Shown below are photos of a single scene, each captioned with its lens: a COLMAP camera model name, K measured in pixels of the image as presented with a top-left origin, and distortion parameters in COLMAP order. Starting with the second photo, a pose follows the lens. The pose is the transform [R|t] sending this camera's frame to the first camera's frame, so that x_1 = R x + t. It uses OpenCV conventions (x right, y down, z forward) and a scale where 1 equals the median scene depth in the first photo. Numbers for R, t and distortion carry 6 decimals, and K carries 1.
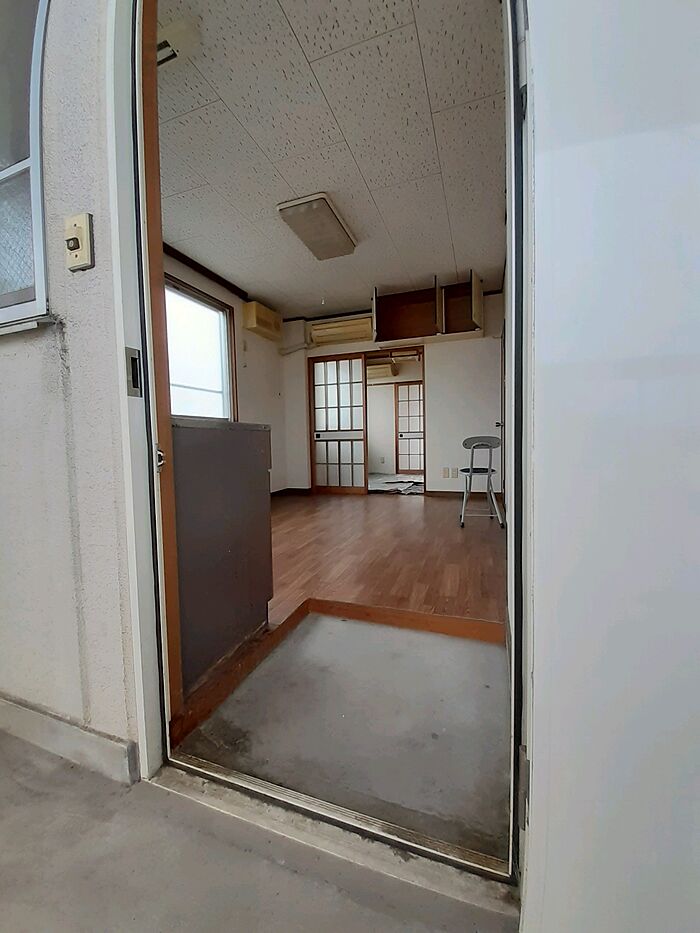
lens RADIAL K [[379.2, 0, 349.4], [0, 379.2, 460.2], [0, 0, 1]] dist [-0.003464, -0.002458]
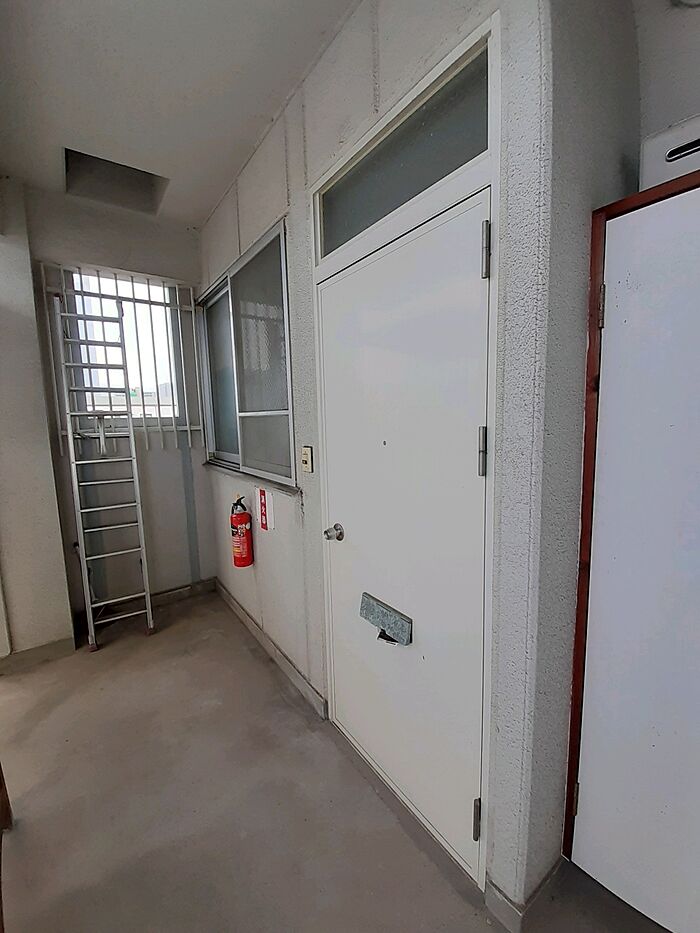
lens RADIAL K [[379.2, 0, 348.0], [0, 379.2, 464.0], [0, 0, 1]] dist [-0.003464, -0.002458]
pose [[0.831946, 0.067252, -0.550766, 0.556504], [-0.025541, 0.996217, 0.083064, -0.682830], [0.554269, -0.055038, 0.830516, -0.543568]]
